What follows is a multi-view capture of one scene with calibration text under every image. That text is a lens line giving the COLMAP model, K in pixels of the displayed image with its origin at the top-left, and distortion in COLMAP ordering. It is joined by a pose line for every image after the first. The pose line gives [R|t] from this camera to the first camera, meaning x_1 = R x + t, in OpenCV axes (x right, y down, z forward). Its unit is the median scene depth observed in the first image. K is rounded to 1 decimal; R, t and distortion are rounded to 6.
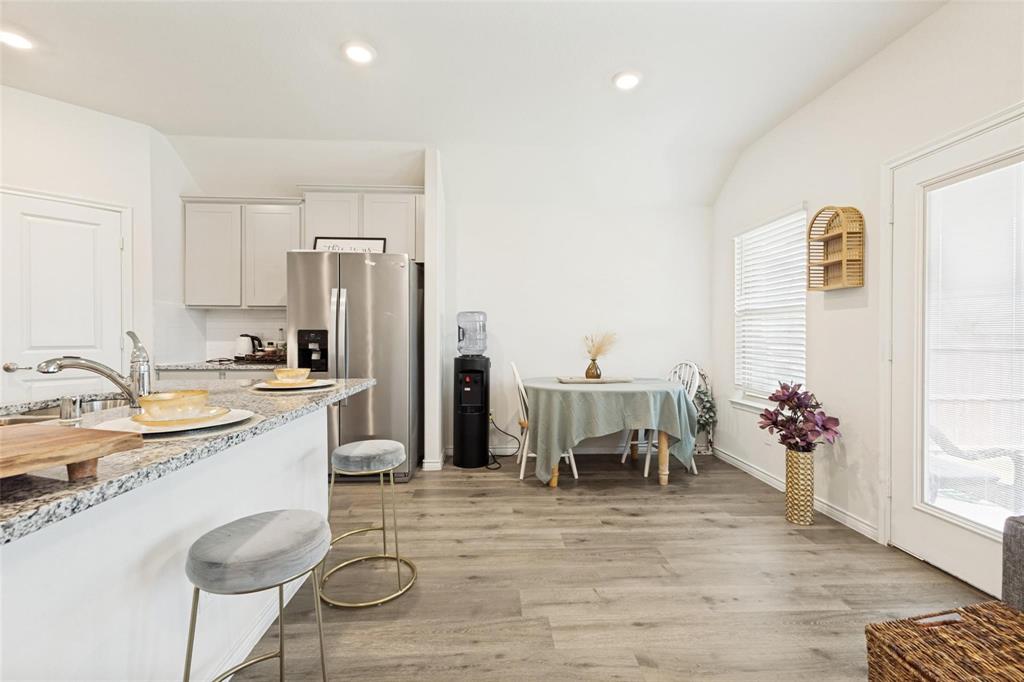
lens RADIAL K [[445.5, 0, 514.3], [0, 445.5, 339.4], [0, 0, 1]] dist [0.011188, -0.000672]
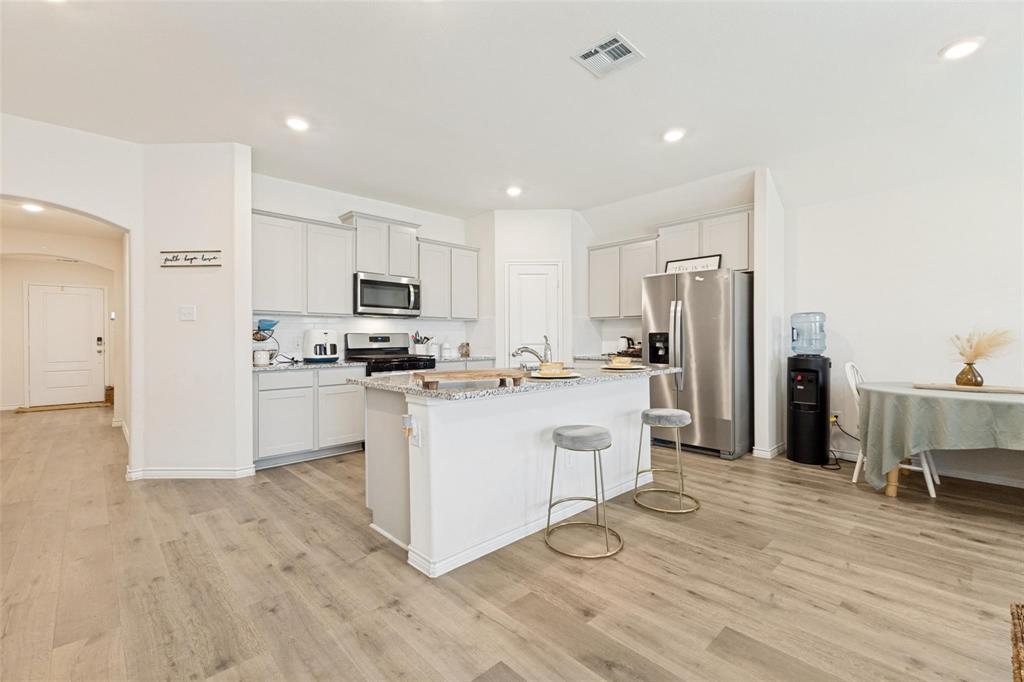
lens RADIAL K [[445.5, 0, 512.7], [0, 445.5, 340.1], [0, 0, 1]] dist [0.011188, -0.000672]
pose [[0.647212, -0.002156, -0.762307, 0.280233], [0.001344, 0.999998, -0.001688, 0.002587], [0.762309, 0.000068, 0.647213, -0.205448]]
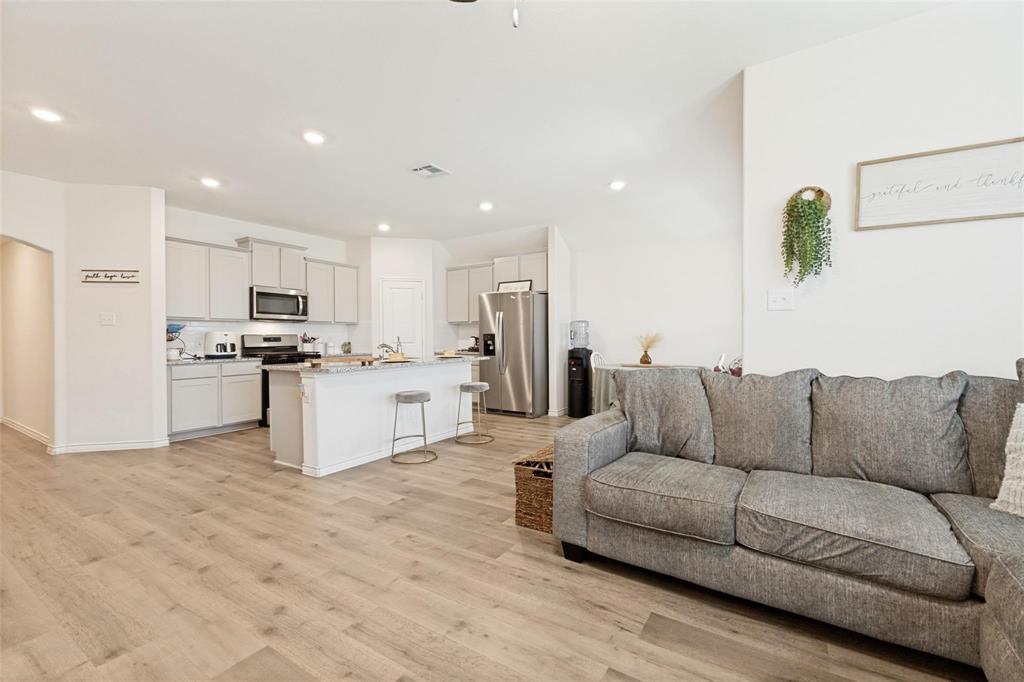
lens RADIAL K [[445.5, 0, 513.3], [0, 445.5, 339.7], [0, 0, 1]] dist [0.011188, -0.000672]
pose [[0.805183, -0.006005, -0.592996, 0.734358], [0.006695, 0.999977, -0.001037, 0.006061], [0.592989, -0.003135, 0.805205, -0.464232]]
